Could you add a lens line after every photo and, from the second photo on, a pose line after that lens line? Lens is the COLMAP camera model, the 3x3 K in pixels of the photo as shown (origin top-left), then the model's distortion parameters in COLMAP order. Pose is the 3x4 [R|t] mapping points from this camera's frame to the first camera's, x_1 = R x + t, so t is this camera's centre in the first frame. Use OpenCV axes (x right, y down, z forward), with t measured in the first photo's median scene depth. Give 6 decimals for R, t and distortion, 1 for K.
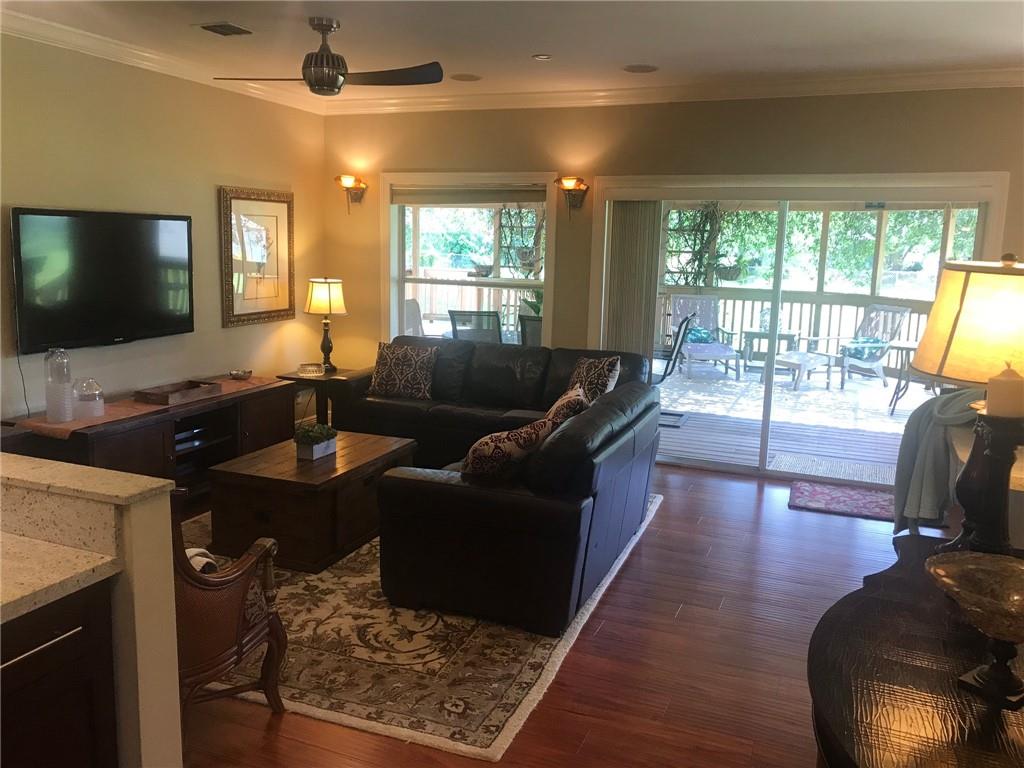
lens RADIAL K [[847.5, 0, 506.8], [0, 847.5, 377.8], [0, 0, 1]] dist [0.031023, -0.011273]
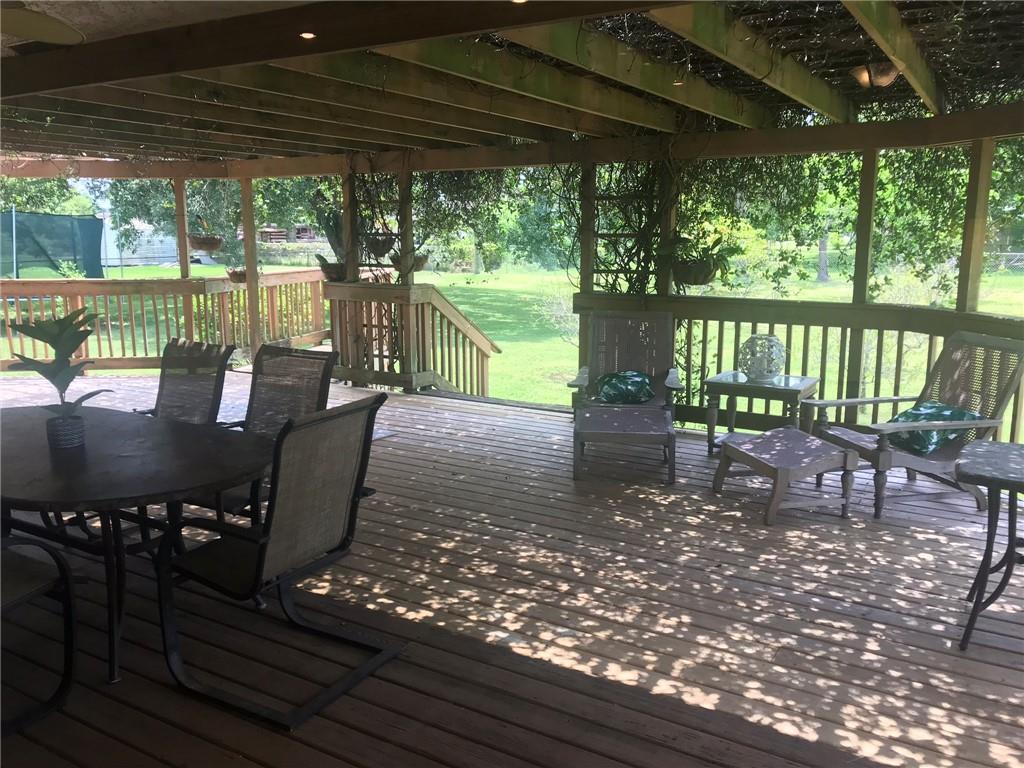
lens RADIAL K [[847.5, 0, 506.8], [0, 847.5, 377.8], [0, 0, 1]] dist [0.031023, -0.011273]
pose [[0.988172, 0.000022, -0.153352, 0.232772], [0.001557, 0.999947, 0.010172, -0.061591], [0.153344, -0.010290, 0.988119, 0.445812]]
